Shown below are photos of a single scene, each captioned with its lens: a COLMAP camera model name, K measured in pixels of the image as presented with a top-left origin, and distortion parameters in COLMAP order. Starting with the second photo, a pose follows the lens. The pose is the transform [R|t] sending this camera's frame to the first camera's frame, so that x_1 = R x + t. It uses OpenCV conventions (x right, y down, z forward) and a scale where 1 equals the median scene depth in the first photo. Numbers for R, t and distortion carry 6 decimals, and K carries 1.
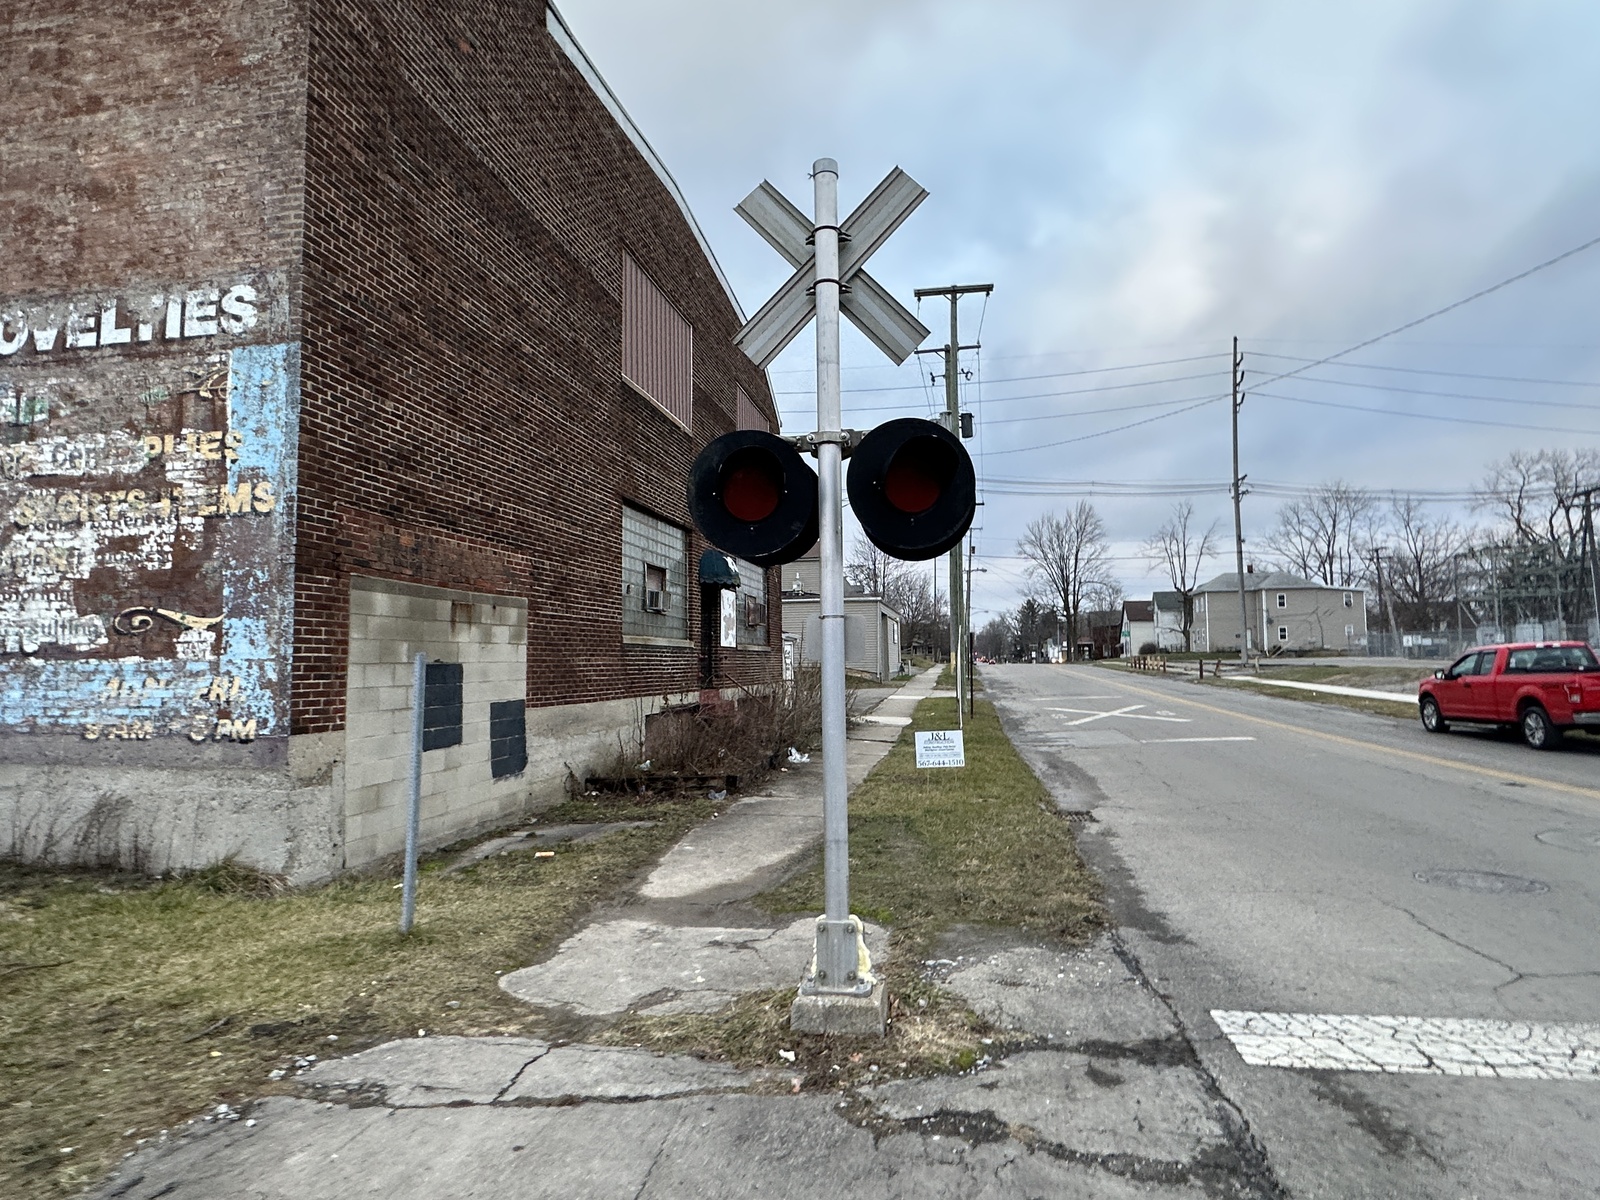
lens RADIAL K [[874.9, 0, 803.3], [0, 874.9, 608.0], [0, 0, 1]] dist [-0.007945, 0.001343]
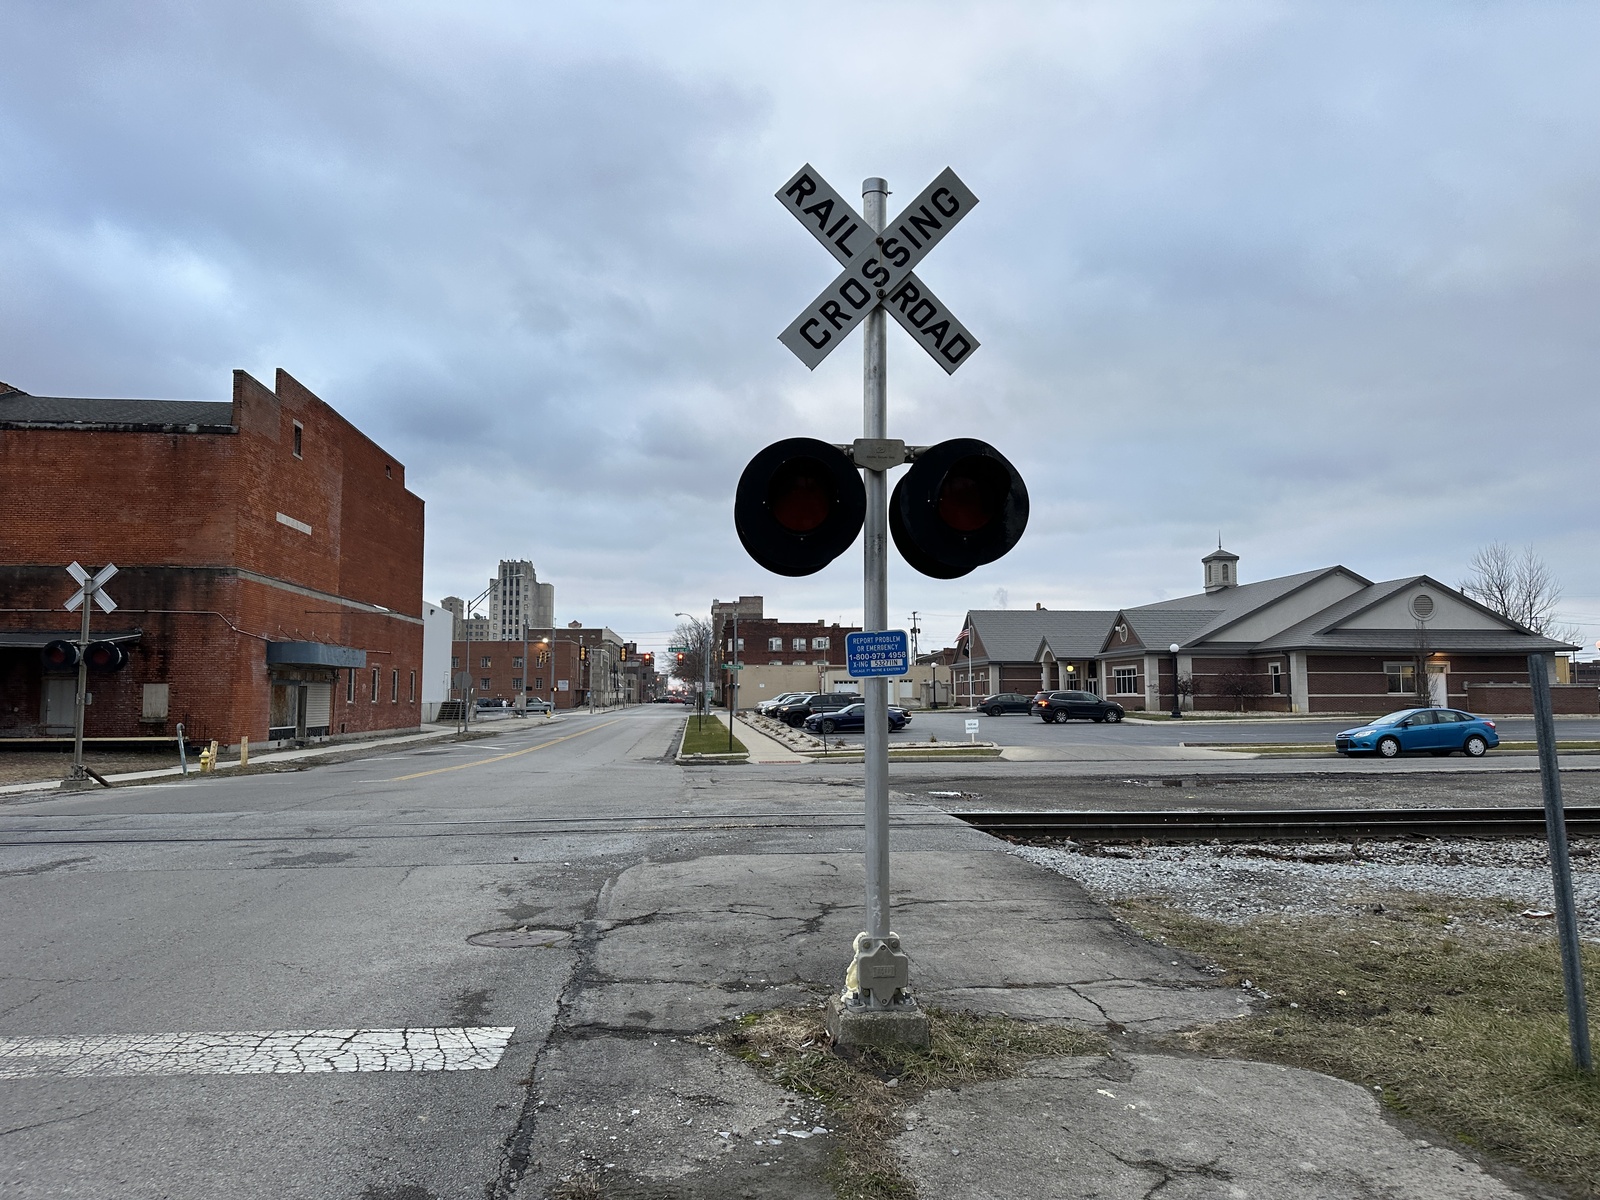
lens RADIAL K [[1112.7, 0, 801.2], [0, 1112.7, 592.2], [0, 0, 1]] dist [0.053772, -0.054028]
pose [[-0.961979, -0.012250, -0.272848, 0.542820], [0.031947, 0.987089, -0.156954, 0.186888], [0.271248, -0.159703, -0.949168, 2.561015]]
